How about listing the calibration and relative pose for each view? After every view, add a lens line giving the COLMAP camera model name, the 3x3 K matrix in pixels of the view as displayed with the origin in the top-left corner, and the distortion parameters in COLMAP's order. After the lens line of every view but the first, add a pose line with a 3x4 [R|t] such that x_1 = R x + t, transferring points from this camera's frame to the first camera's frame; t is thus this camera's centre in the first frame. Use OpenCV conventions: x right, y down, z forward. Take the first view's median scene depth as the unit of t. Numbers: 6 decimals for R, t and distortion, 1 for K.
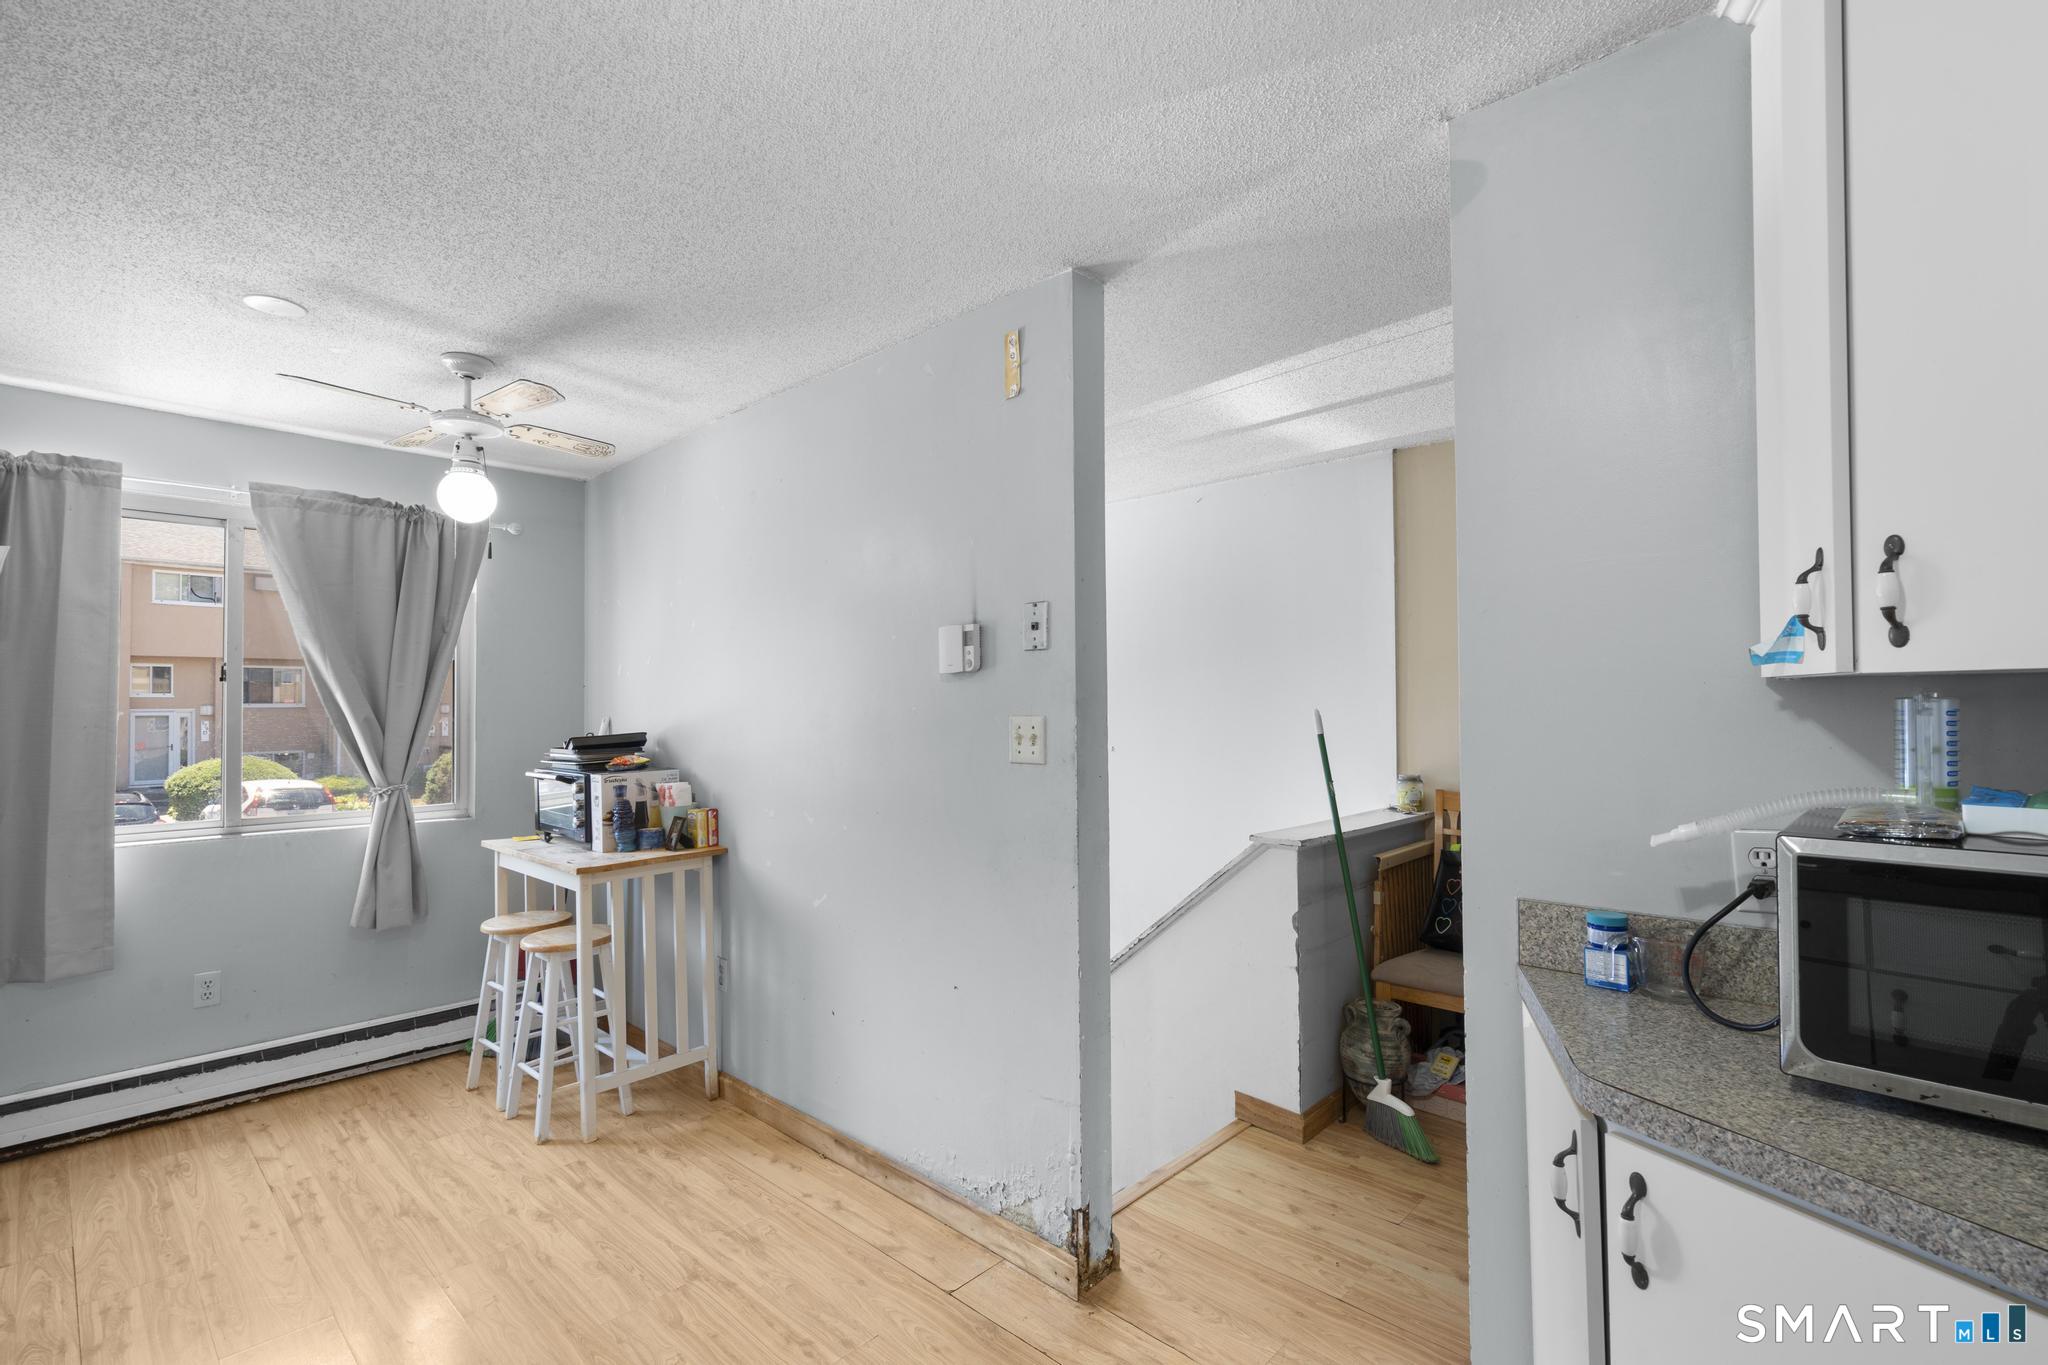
lens RADIAL K [[918.2, 0, 1030.6], [0, 918.2, 683.8], [0, 0, 1]] dist [-0.009957, 0.005117]
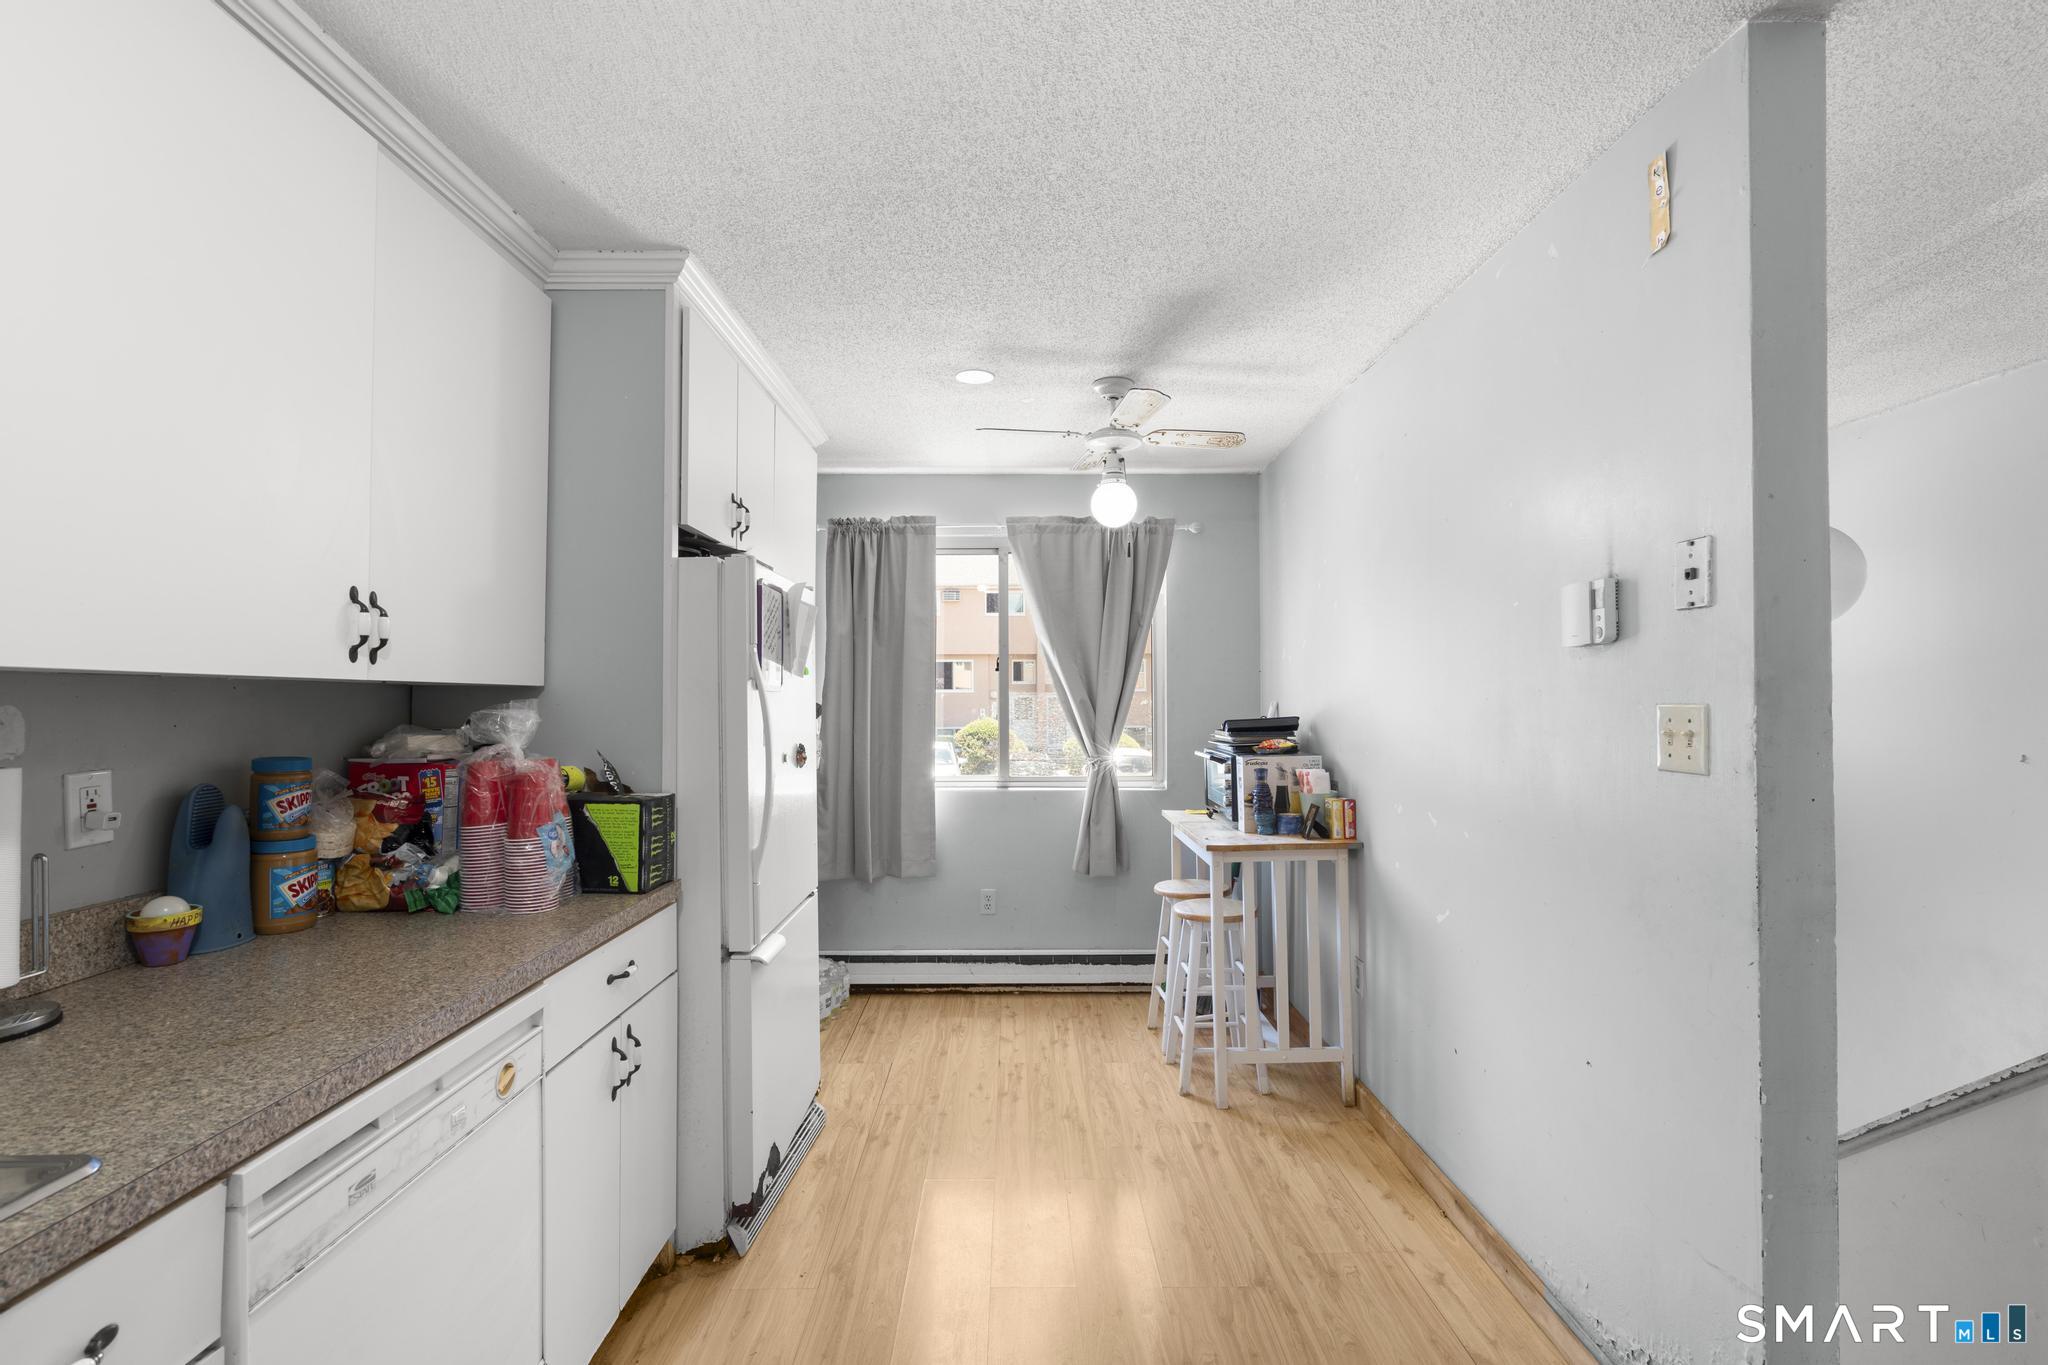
lens RADIAL K [[918.2, 0, 1030.6], [0, 918.2, 683.8], [0, 0, 1]] dist [-0.009957, 0.005117]
pose [[0.691604, -0.004066, -0.722265, 0.121266], [0.016003, 0.999825, 0.009694, 0.003835], [0.722099, -0.018263, 0.691548, 0.128573]]
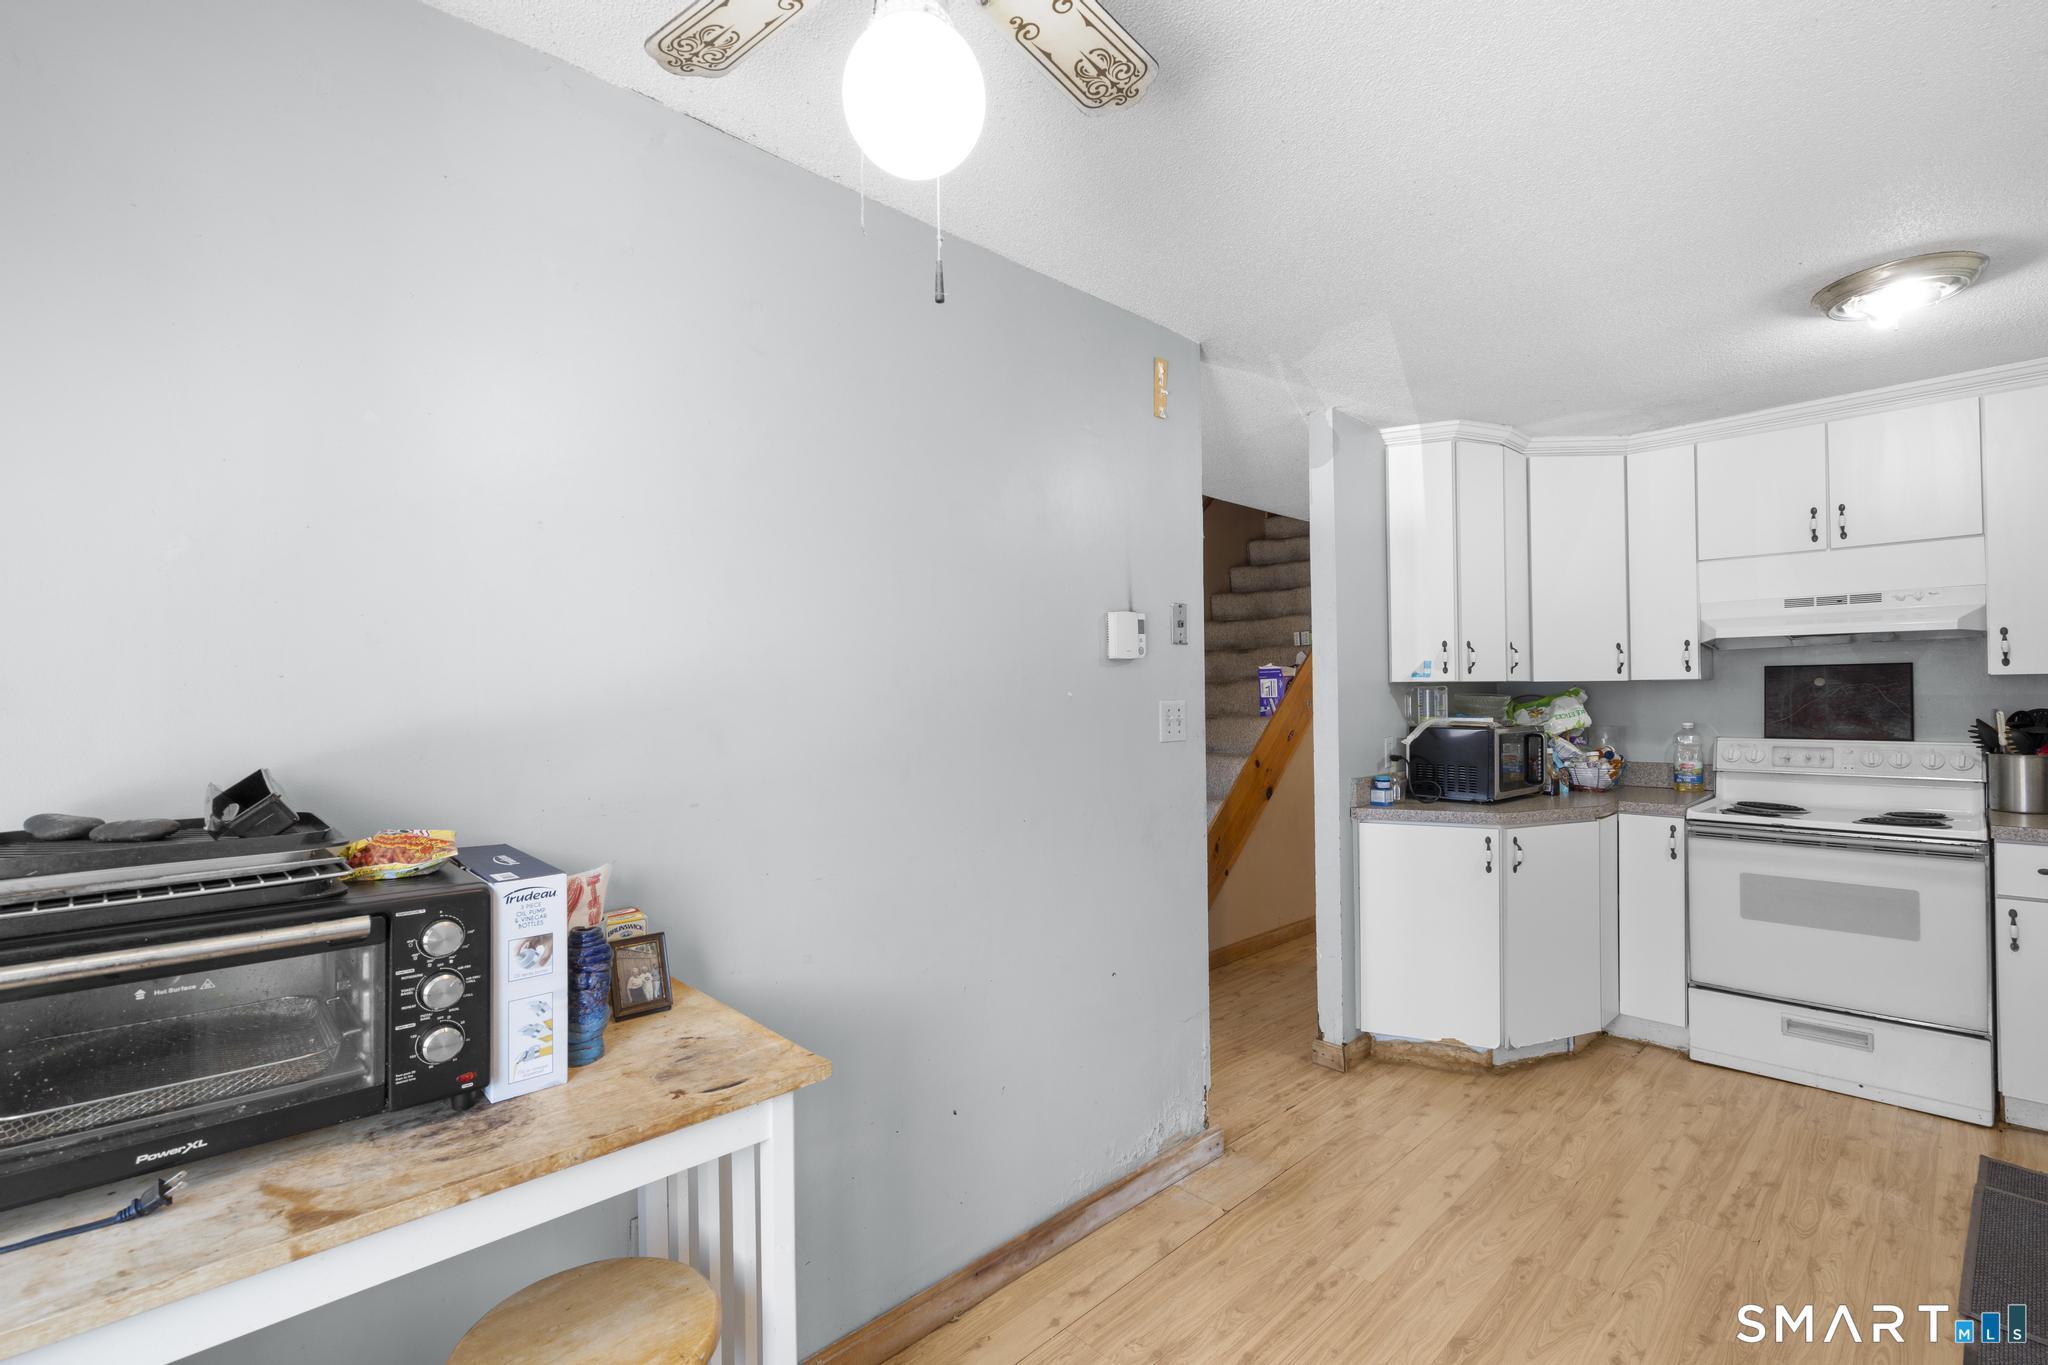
lens RADIAL K [[913.9, 0, 1024.0], [0, 913.9, 682.5], [0, 0, 1]] dist [-0.010647, 0.005725]
pose [[0.060176, 0.013568, 0.998096, -0.897417], [-0.022304, 0.999676, -0.012245, 0.023846], [-0.997939, -0.021525, 0.060459, 0.869716]]
